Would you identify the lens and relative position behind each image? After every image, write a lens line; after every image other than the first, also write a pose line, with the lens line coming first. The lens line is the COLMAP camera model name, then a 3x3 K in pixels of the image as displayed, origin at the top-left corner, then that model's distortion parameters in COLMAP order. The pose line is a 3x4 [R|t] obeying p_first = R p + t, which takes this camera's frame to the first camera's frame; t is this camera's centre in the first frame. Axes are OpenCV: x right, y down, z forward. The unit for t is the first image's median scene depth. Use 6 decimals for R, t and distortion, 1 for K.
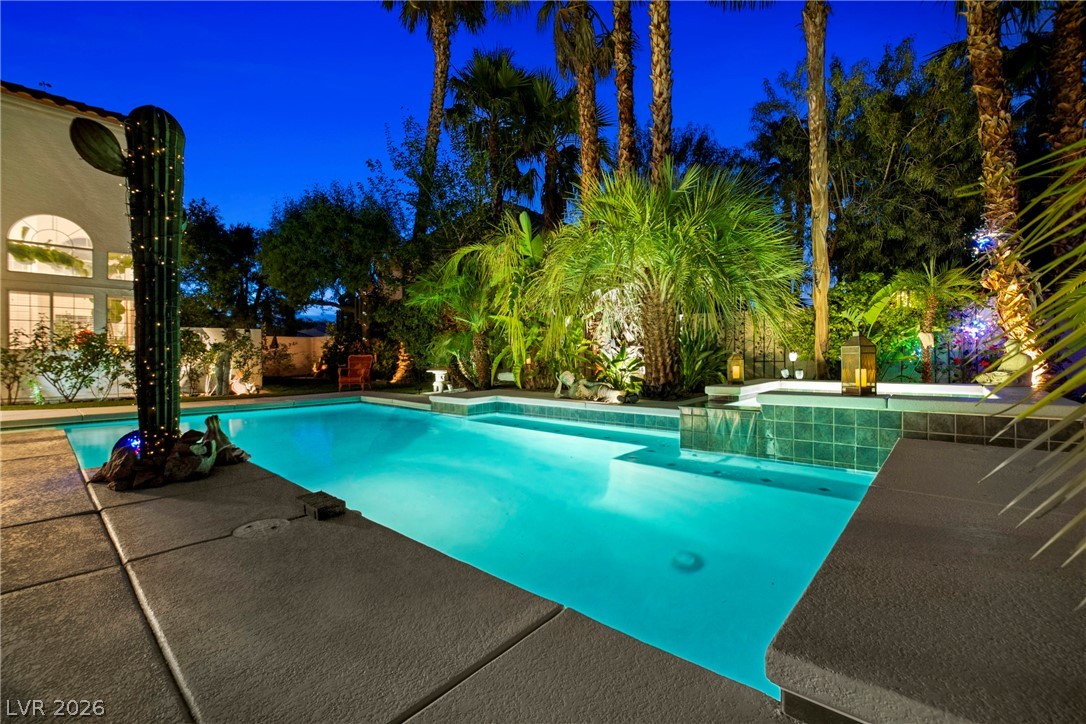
lens RADIAL K [[468.4, 0, 545.3], [0, 468.4, 358.5], [0, 0, 1]] dist [-0.032928, 0.012029]
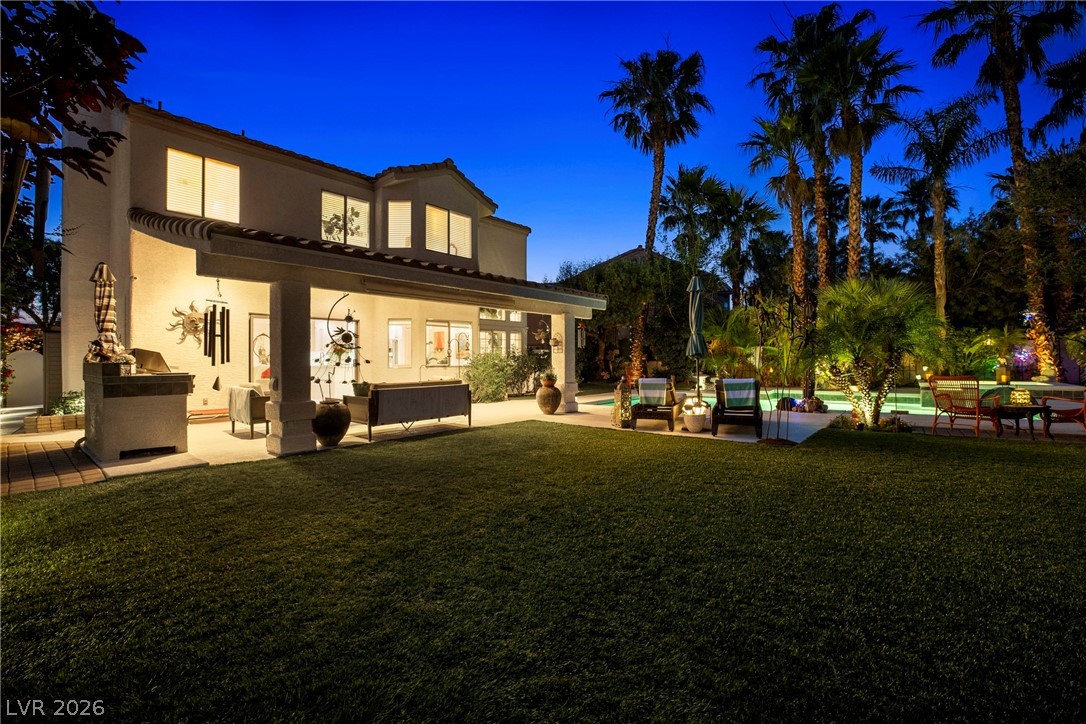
lens RADIAL K [[468.4, 0, 545.3], [0, 468.4, 358.5], [0, 0, 1]] dist [-0.032928, 0.012029]
pose [[0.999110, -0.001906, 0.042126, -1.319846], [0.002286, 0.999957, -0.008989, -0.037026], [-0.042107, 0.009078, 0.999072, -0.994396]]
